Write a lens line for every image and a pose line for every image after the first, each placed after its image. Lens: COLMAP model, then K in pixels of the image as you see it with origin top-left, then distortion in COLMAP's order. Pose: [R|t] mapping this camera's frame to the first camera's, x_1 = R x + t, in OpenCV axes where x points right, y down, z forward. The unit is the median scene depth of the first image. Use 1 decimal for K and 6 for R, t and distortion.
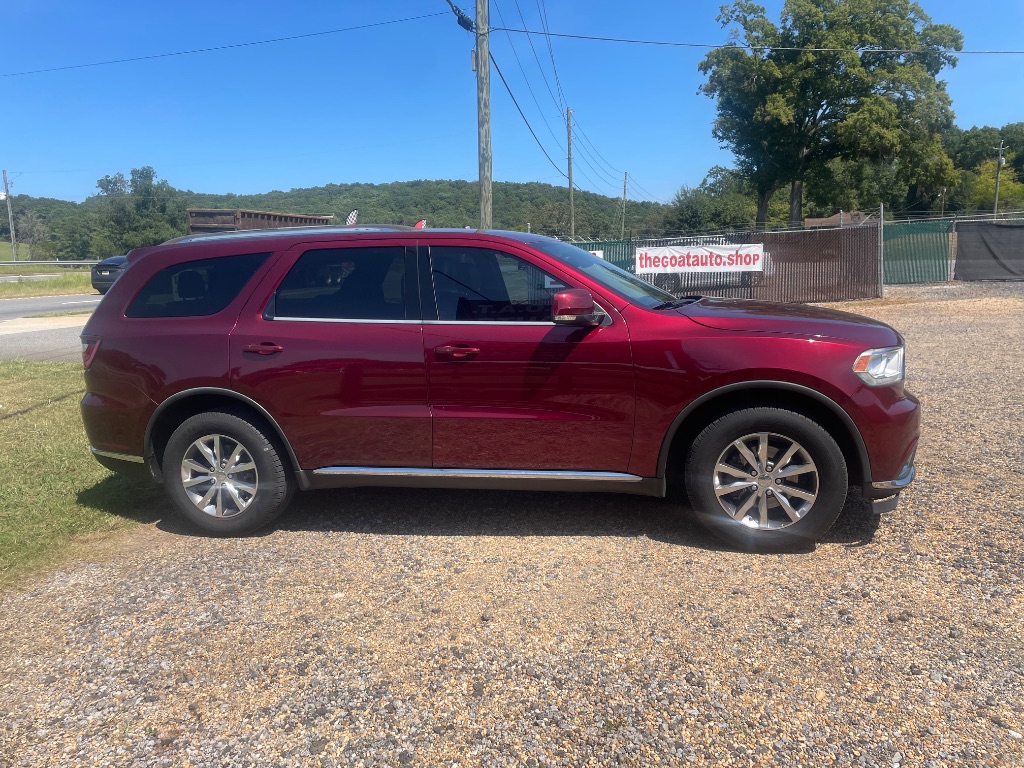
lens RADIAL K [[777.3, 0, 520.5], [0, 777.3, 389.5], [0, 0, 1]] dist [0.074873, -0.099492]
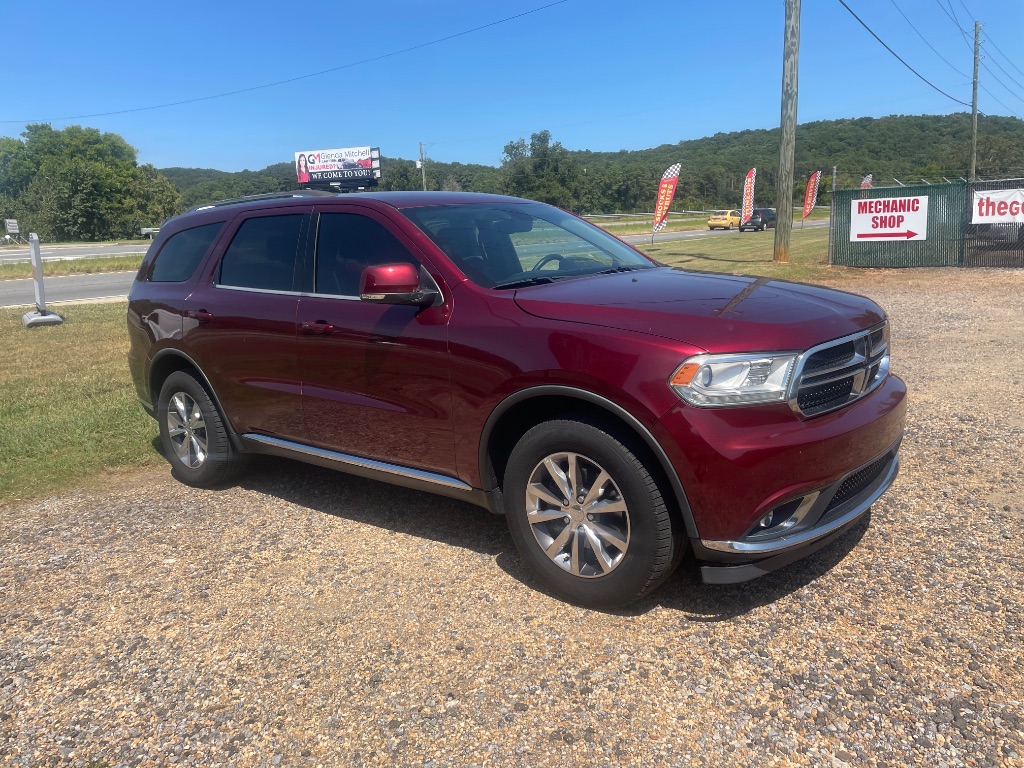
lens RADIAL K [[777.3, 0, 557.5], [0, 777.3, 385.9], [0, 0, 1]] dist [0.074873, -0.099492]
pose [[0.882653, 0.081634, -0.462882, 0.160975], [-0.055213, 0.995992, 0.070370, -0.015845], [0.466772, -0.036555, 0.883622, 0.077922]]
